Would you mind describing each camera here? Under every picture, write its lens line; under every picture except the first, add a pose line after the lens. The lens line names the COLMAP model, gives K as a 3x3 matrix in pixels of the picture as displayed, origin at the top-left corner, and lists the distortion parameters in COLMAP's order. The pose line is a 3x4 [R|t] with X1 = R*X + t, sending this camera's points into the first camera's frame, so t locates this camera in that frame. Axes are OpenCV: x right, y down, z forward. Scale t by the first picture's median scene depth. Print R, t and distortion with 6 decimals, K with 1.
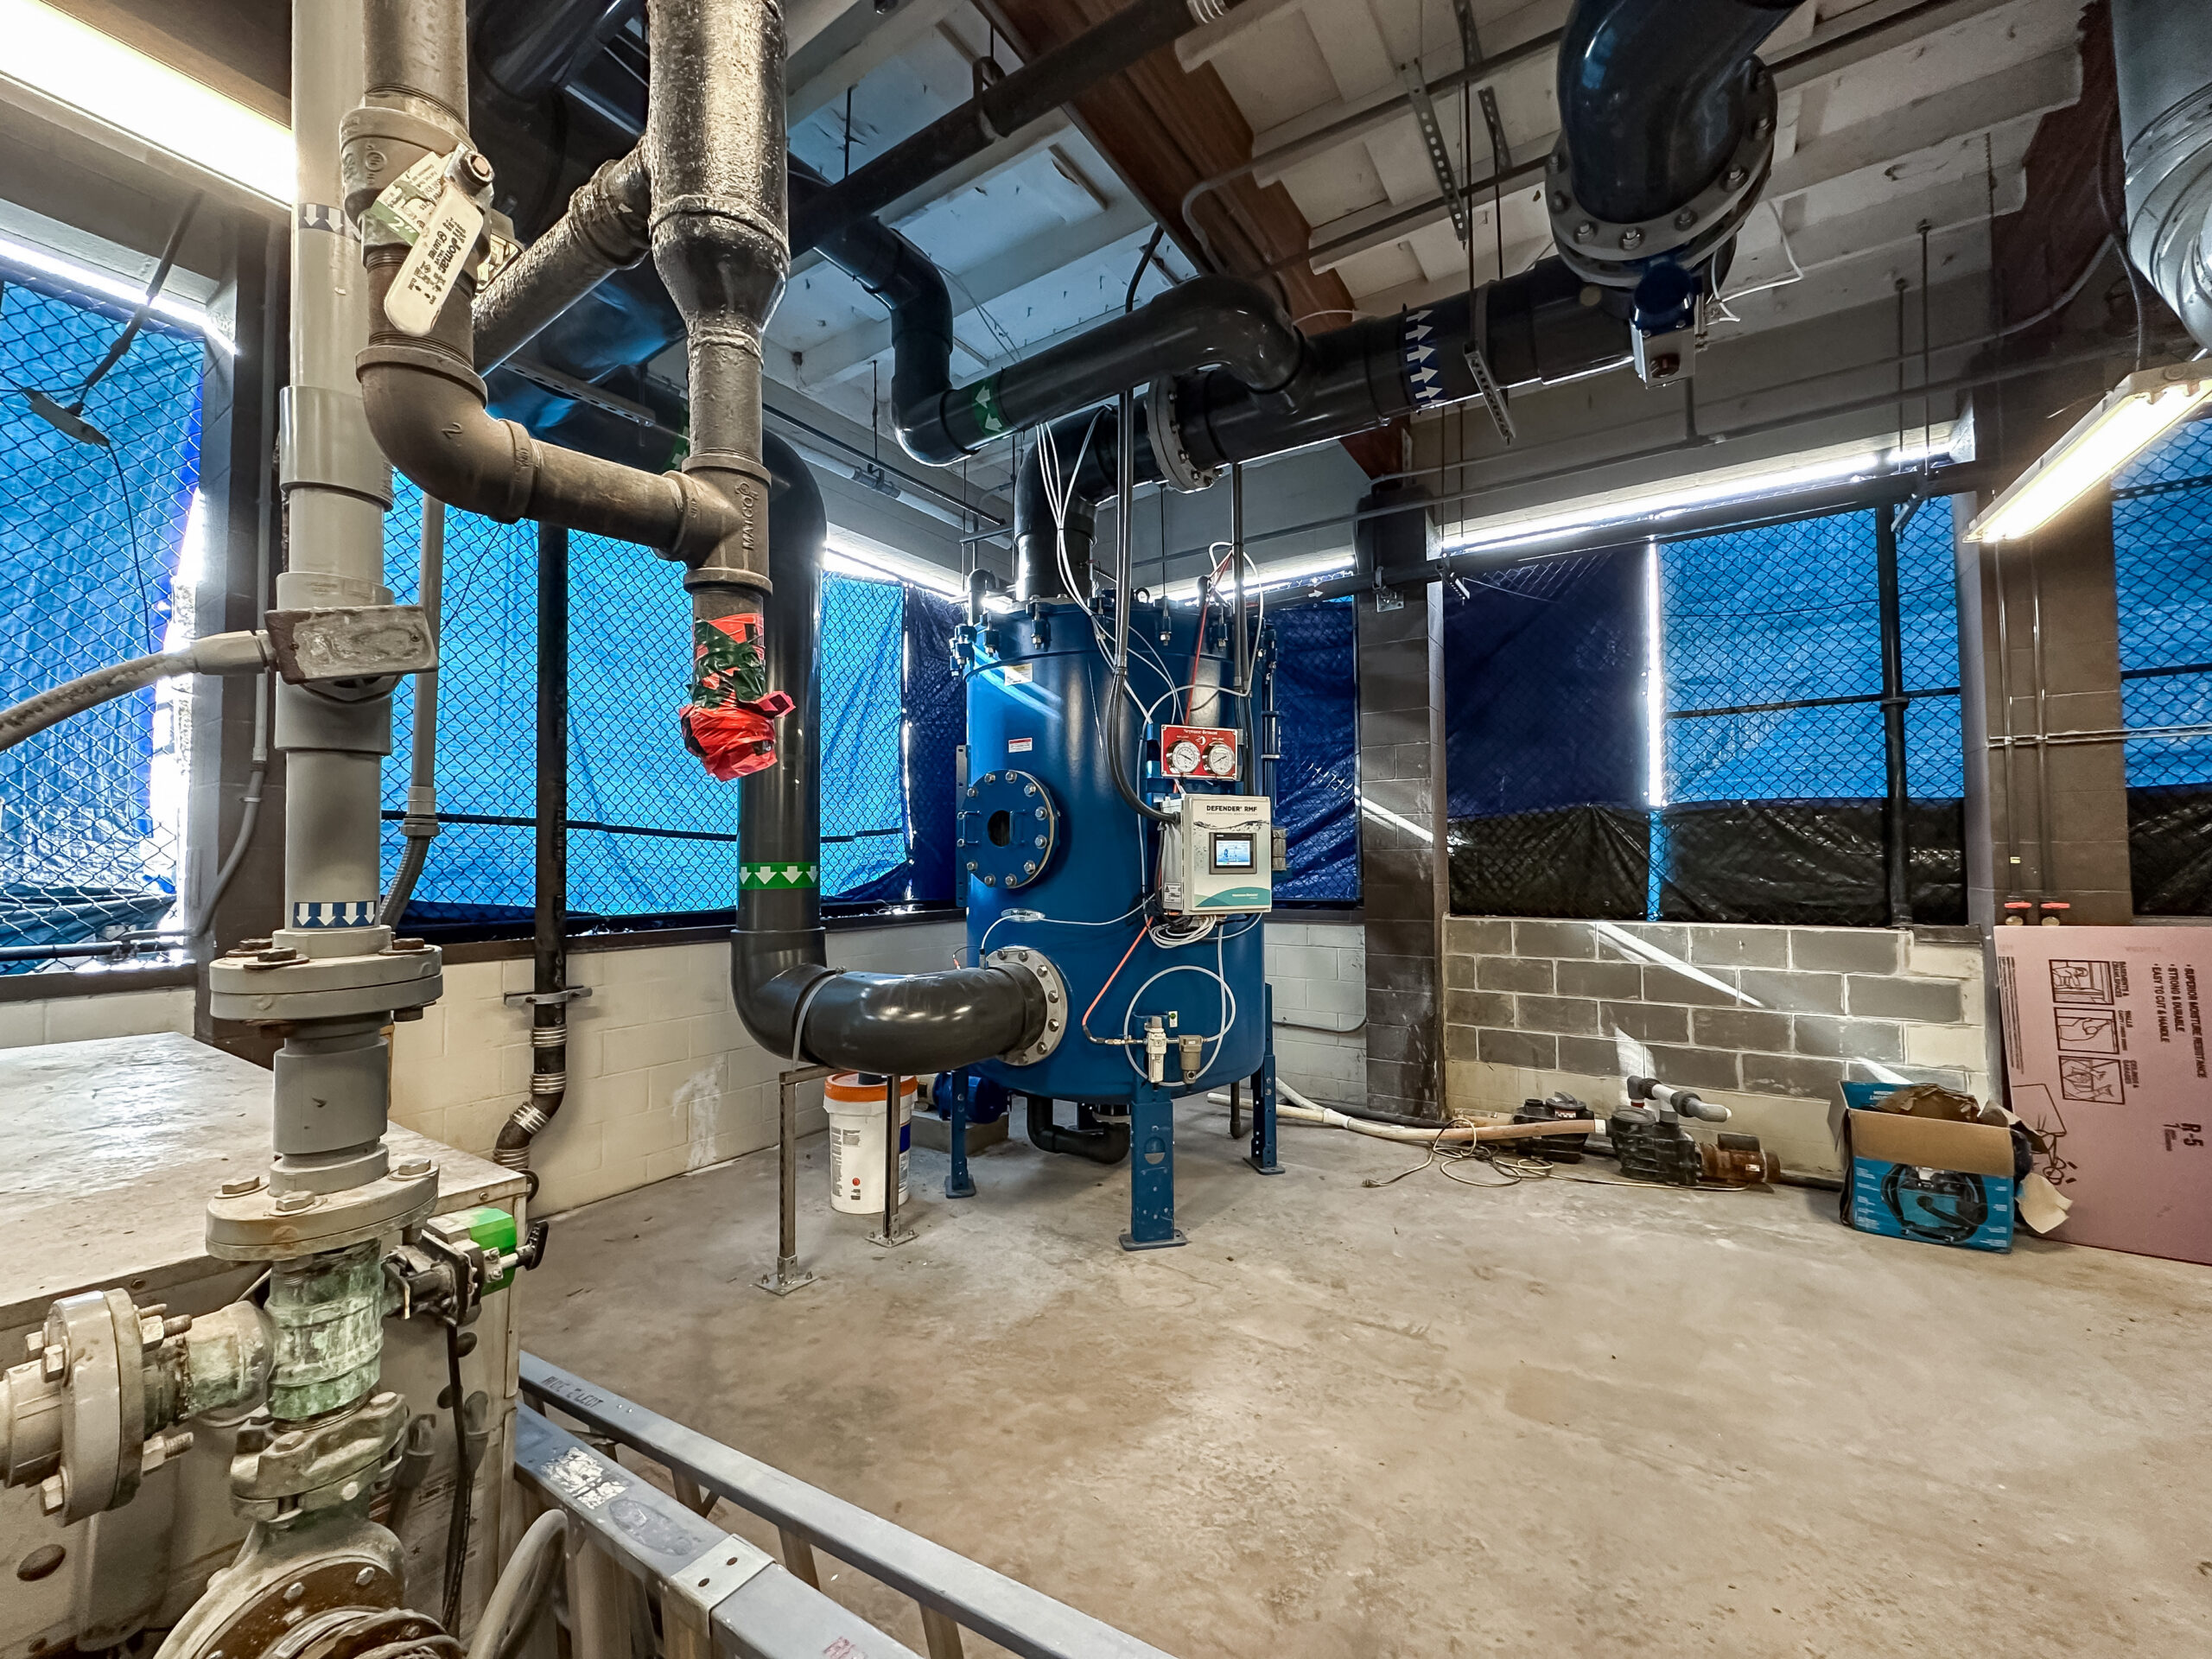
lens RADIAL K [[883.6, 0, 1105.8], [0, 883.6, 827.2], [0, 0, 1]] dist [-0.002562, -0.000401]
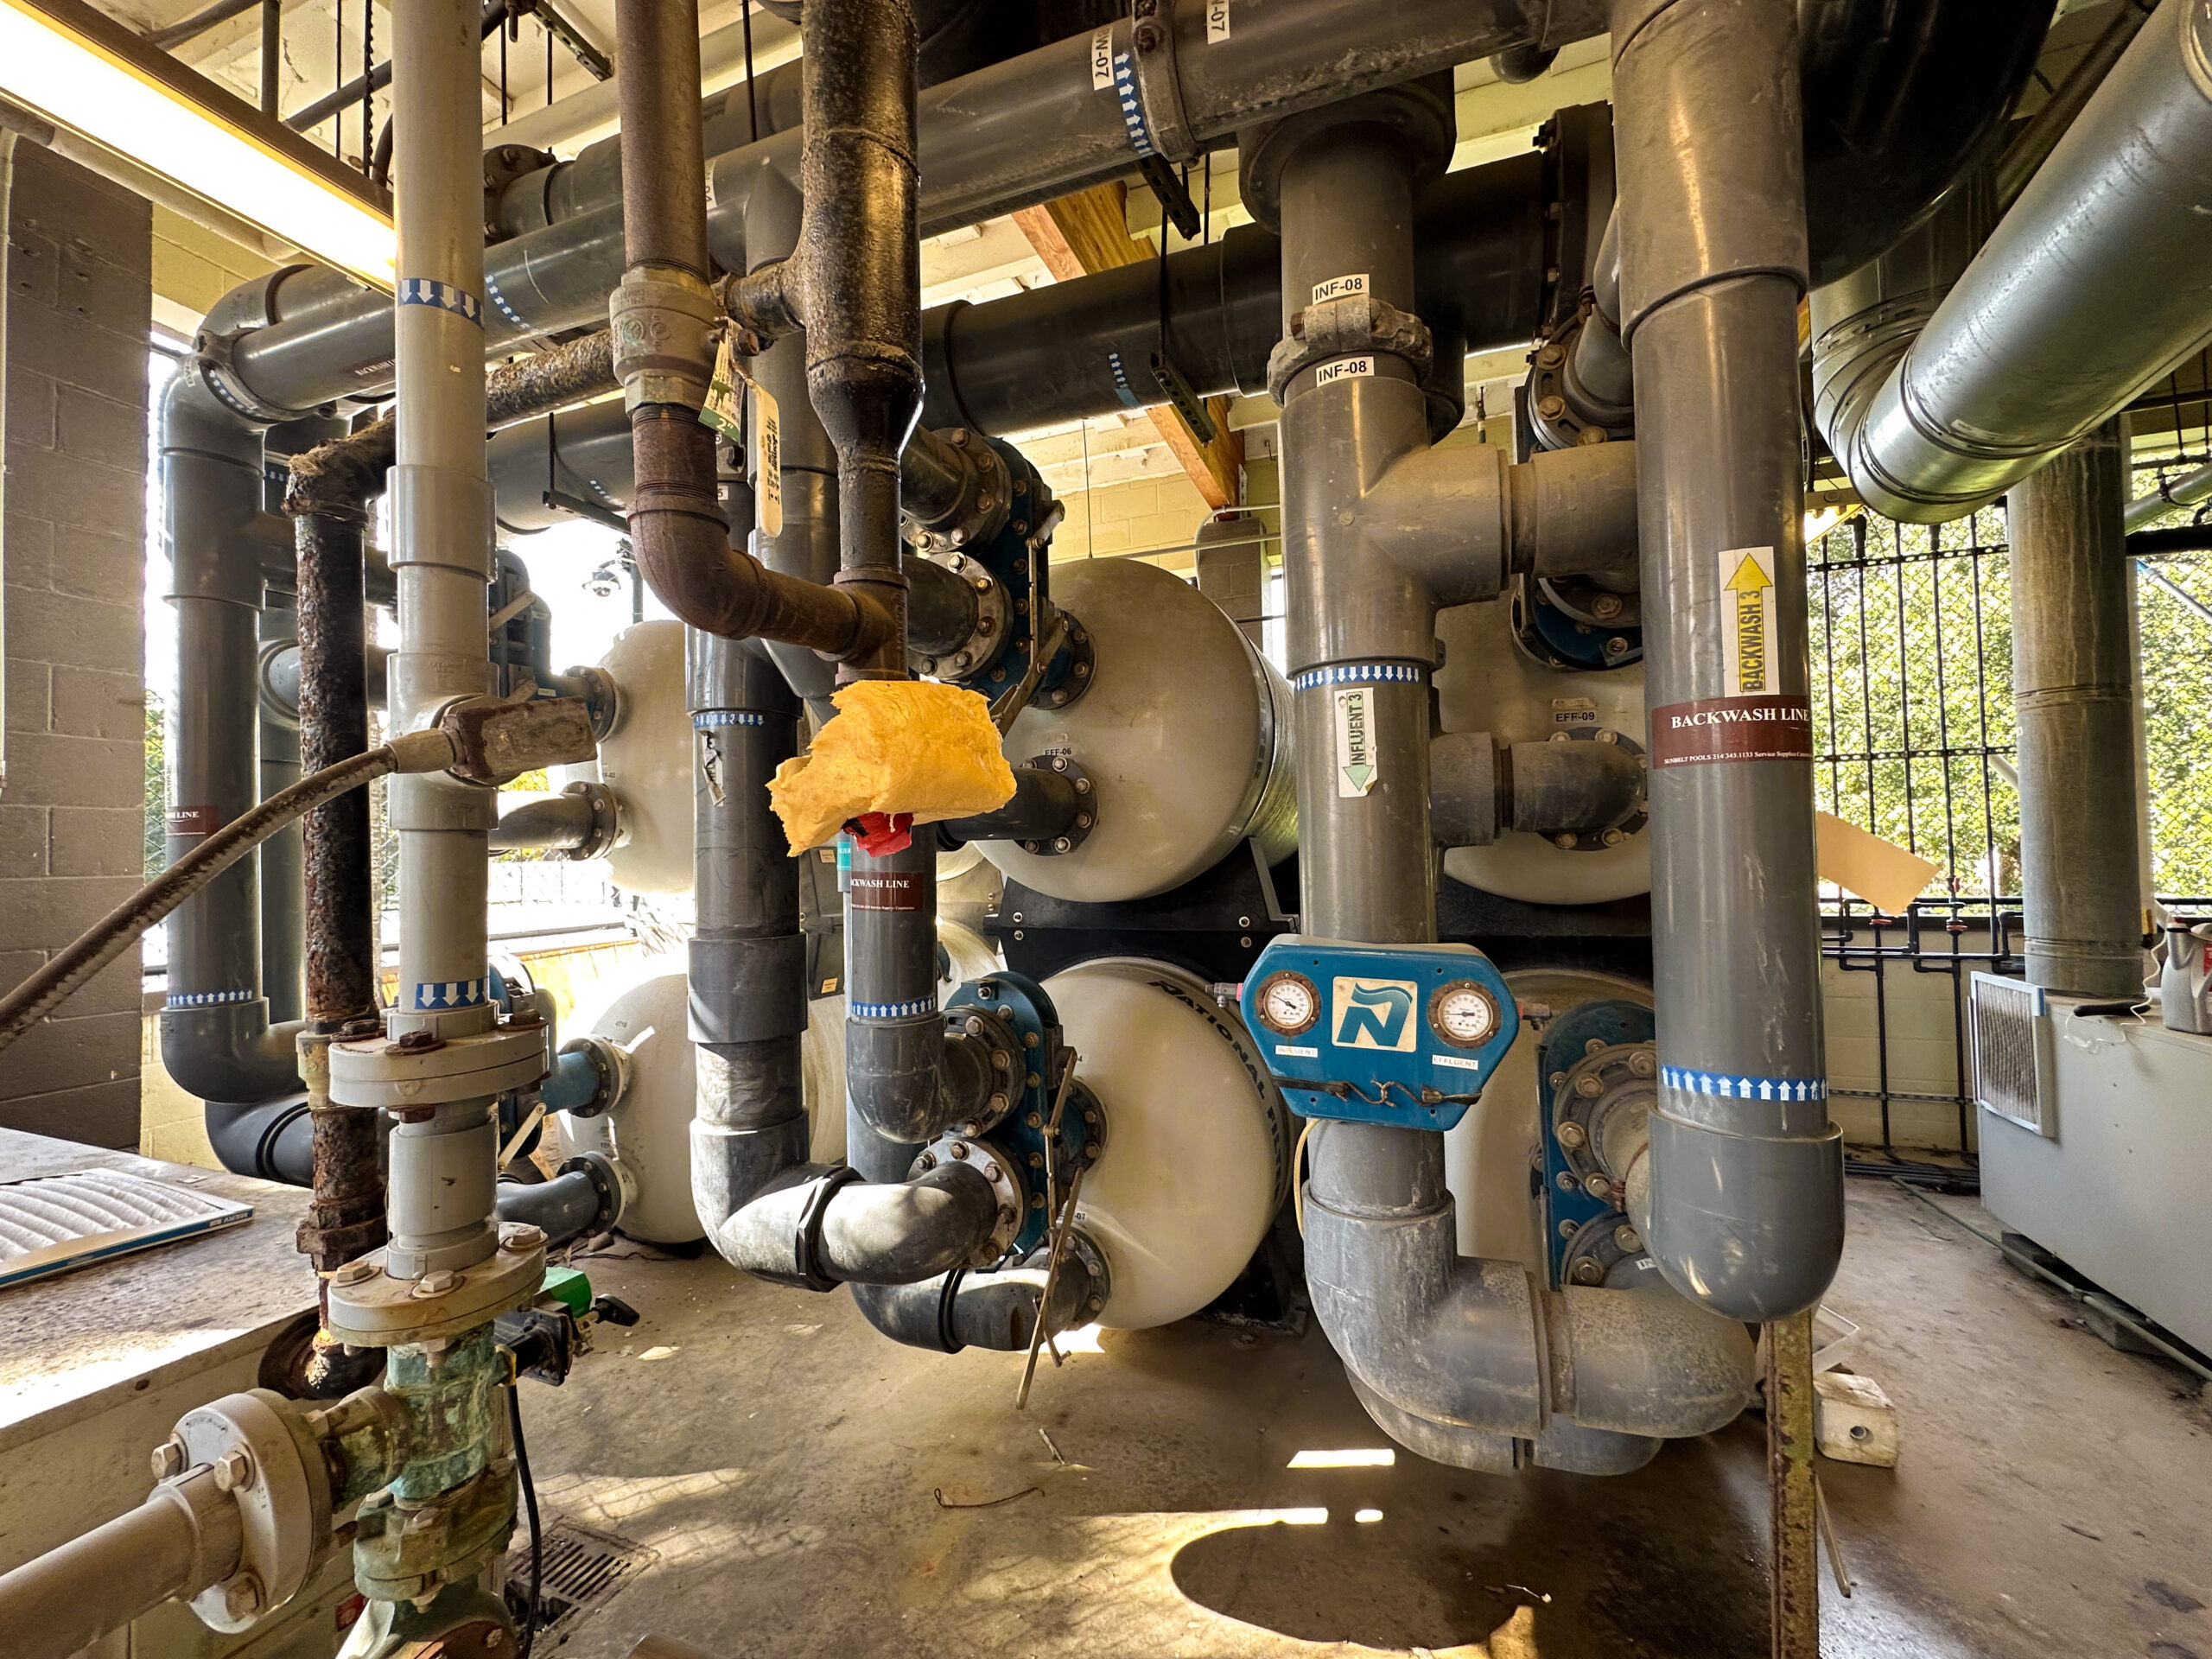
lens RADIAL K [[883.6, 0, 1111.3], [0, 883.6, 828.5], [0, 0, 1]] dist [-0.002562, -0.000401]
pose [[0.974307, -0.016628, 0.224610, -0.371277], [0.015163, 0.999851, 0.008244, -0.087487], [-0.224714, -0.004626, 0.974414, -0.151245]]
